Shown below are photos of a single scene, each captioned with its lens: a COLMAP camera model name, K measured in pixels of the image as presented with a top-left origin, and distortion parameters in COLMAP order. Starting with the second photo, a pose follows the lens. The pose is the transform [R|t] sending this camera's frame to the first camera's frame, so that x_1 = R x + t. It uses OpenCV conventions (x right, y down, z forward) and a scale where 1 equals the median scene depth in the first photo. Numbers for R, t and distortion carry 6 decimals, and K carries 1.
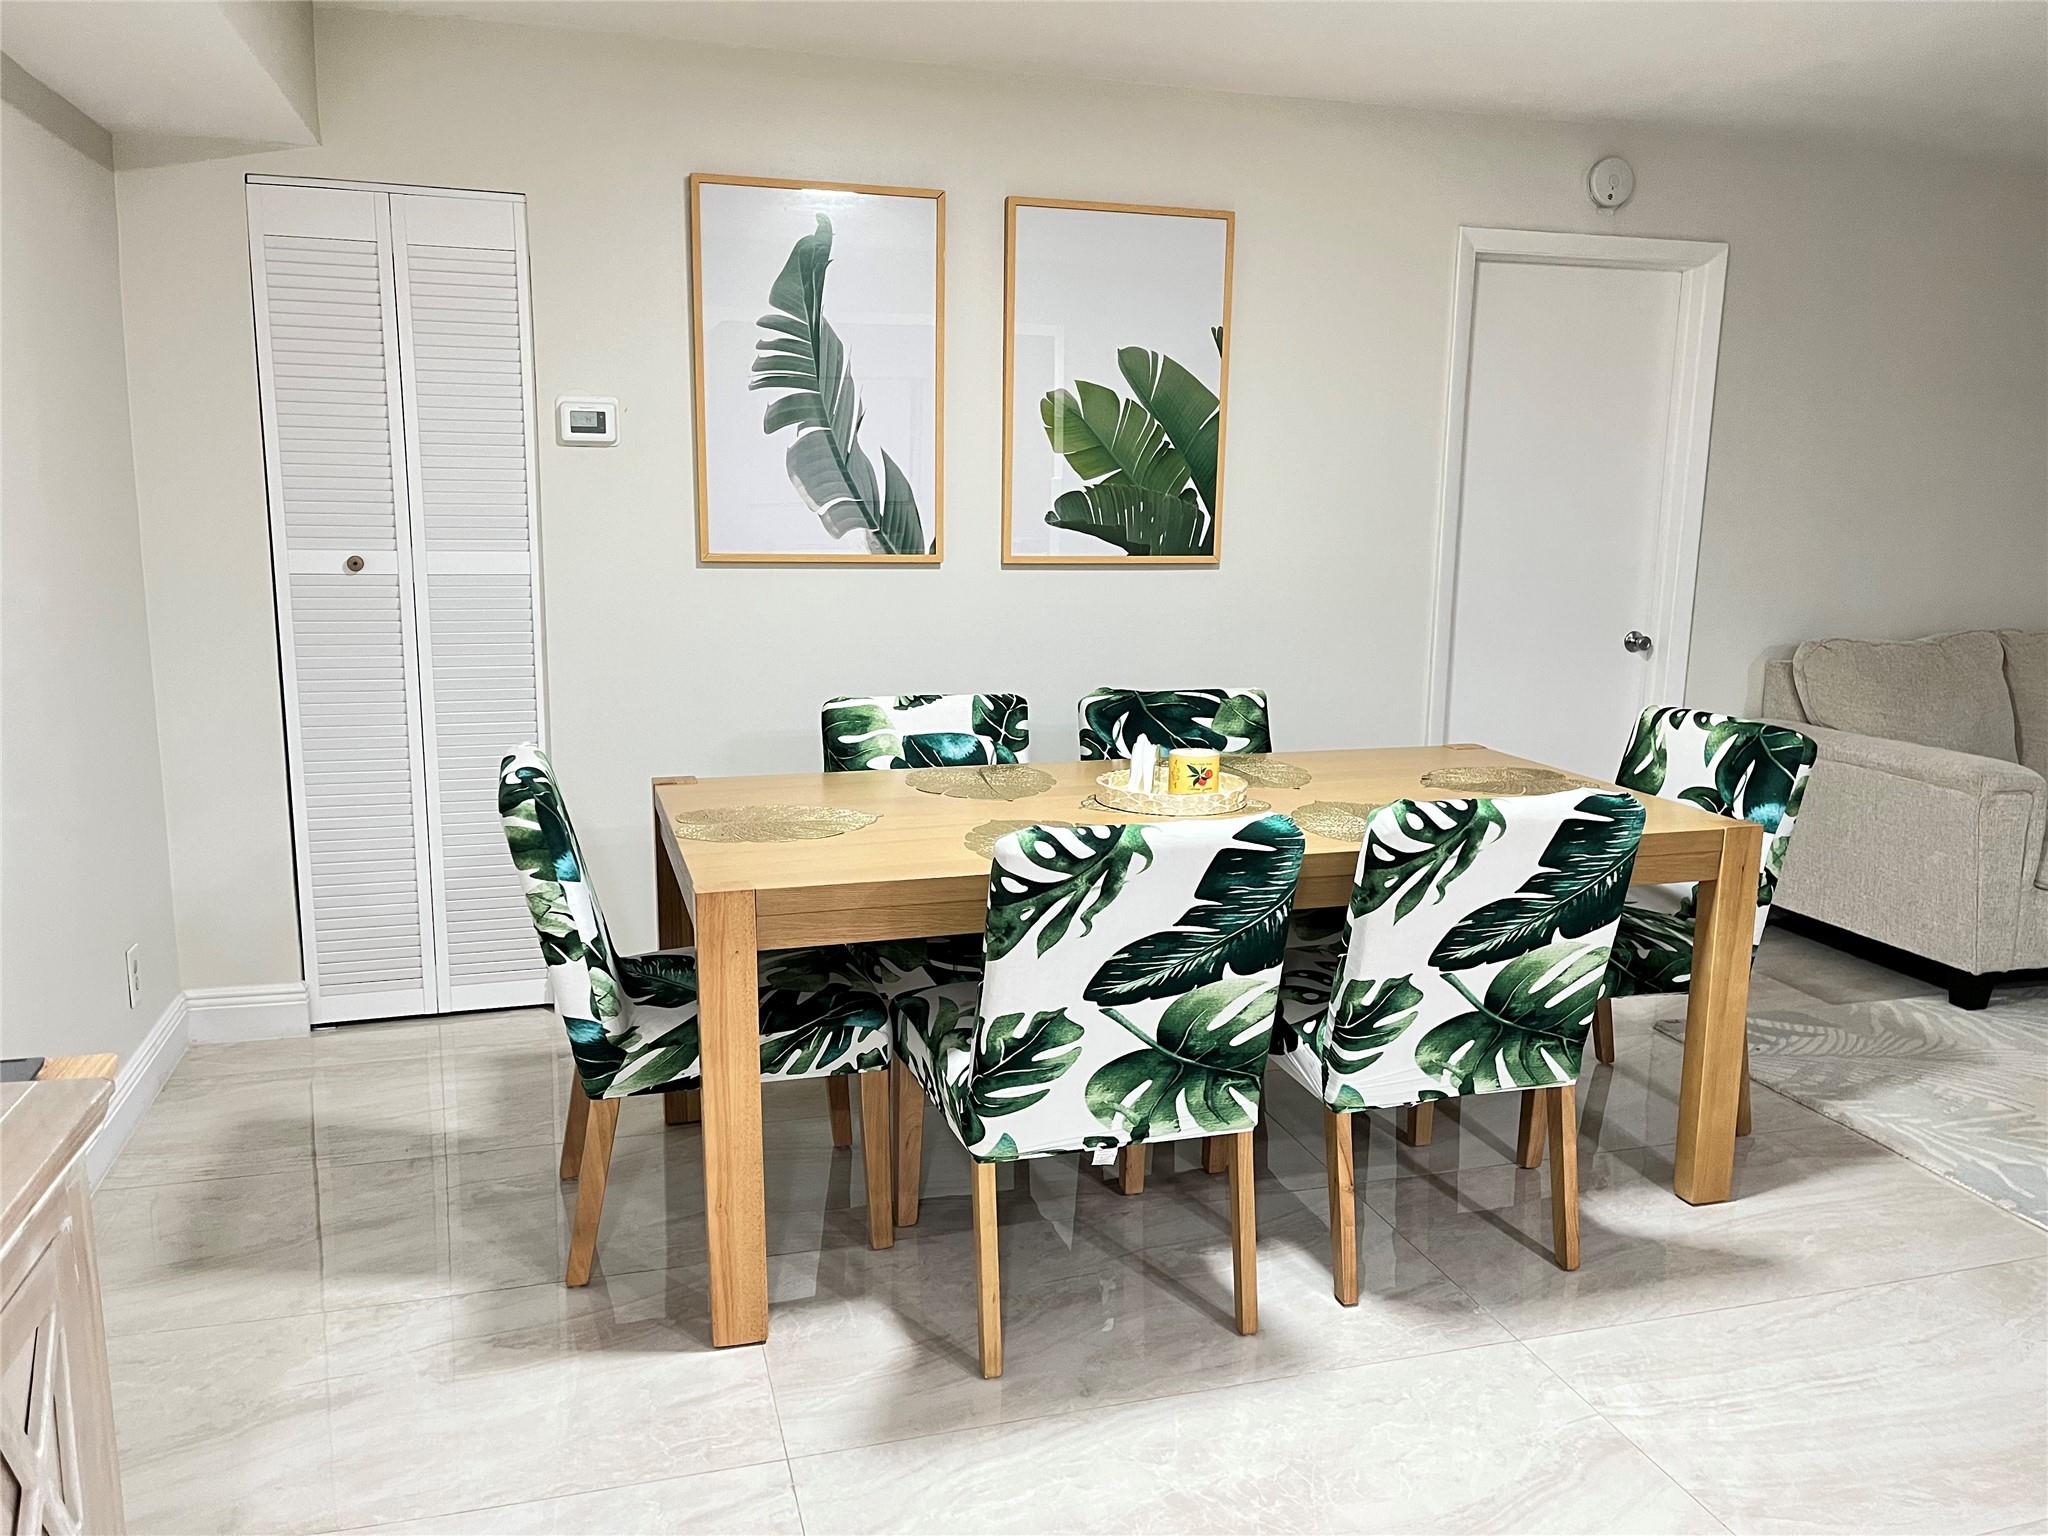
lens RADIAL K [[1555.7, 0, 1024.2], [0, 1555.7, 773.3], [0, 0, 1]] dist [0.062763, -0.085230]
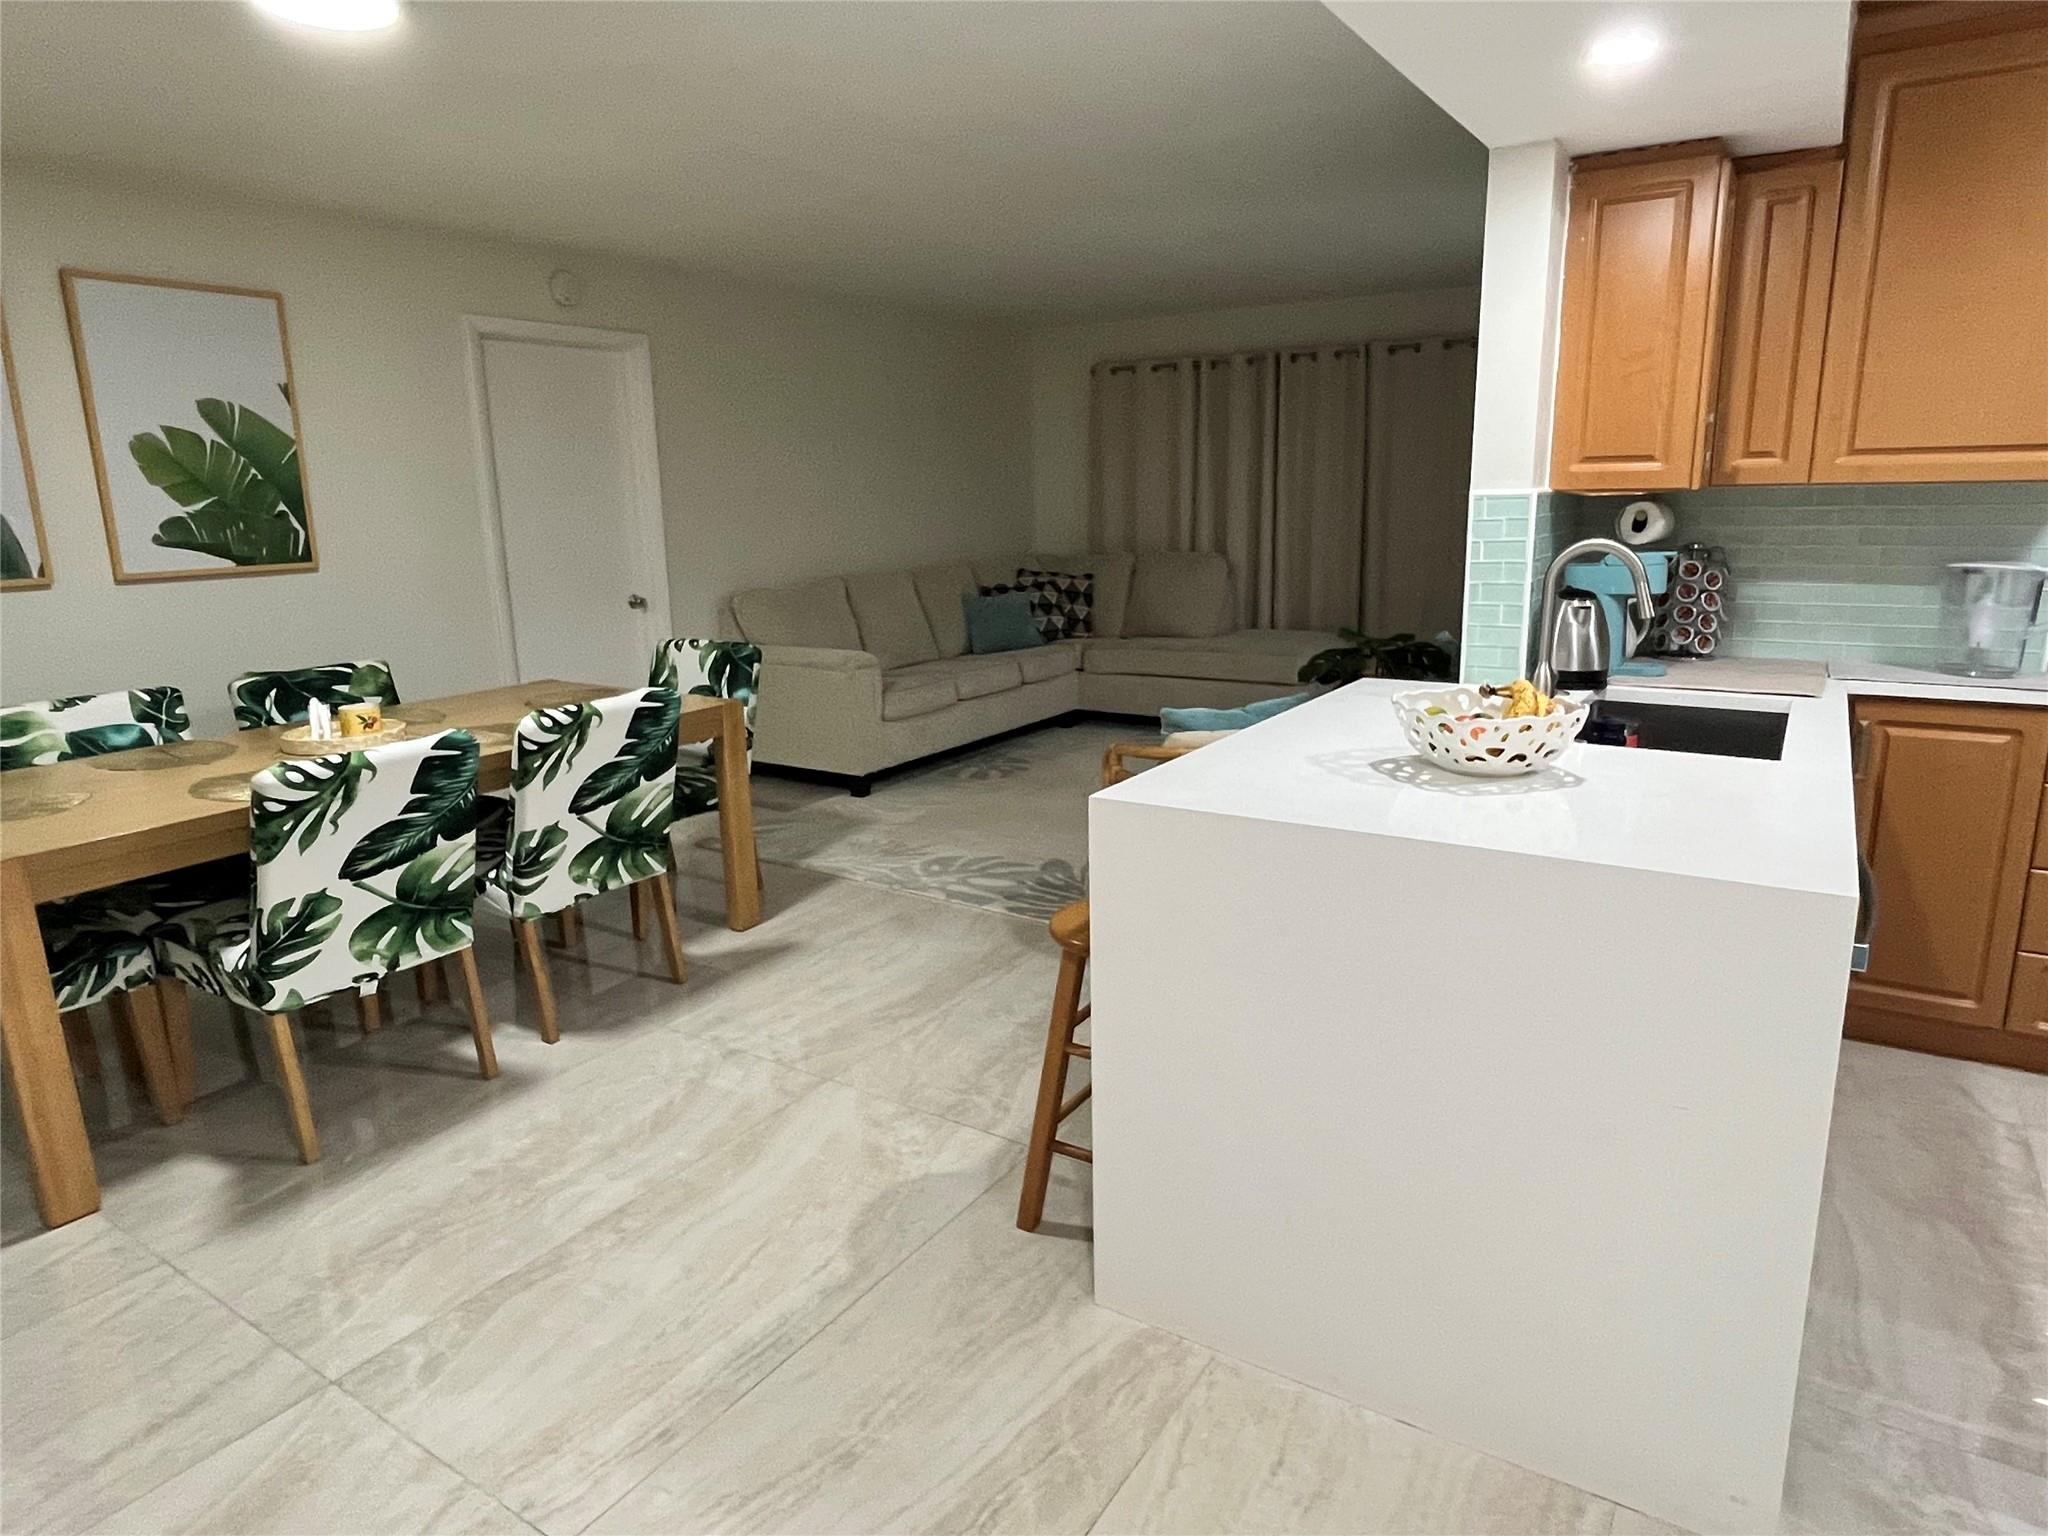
lens RADIAL K [[1208.9, 0, 1026.2], [0, 1208.9, 758.0], [0, 0, 1]] dist [-0.004334, 0.000198]
pose [[0.758936, -0.170393, 0.628477, -0.140396], [0.146711, 0.985085, 0.089911, 0.025950], [-0.634423, 0.023968, 0.772615, -0.220088]]
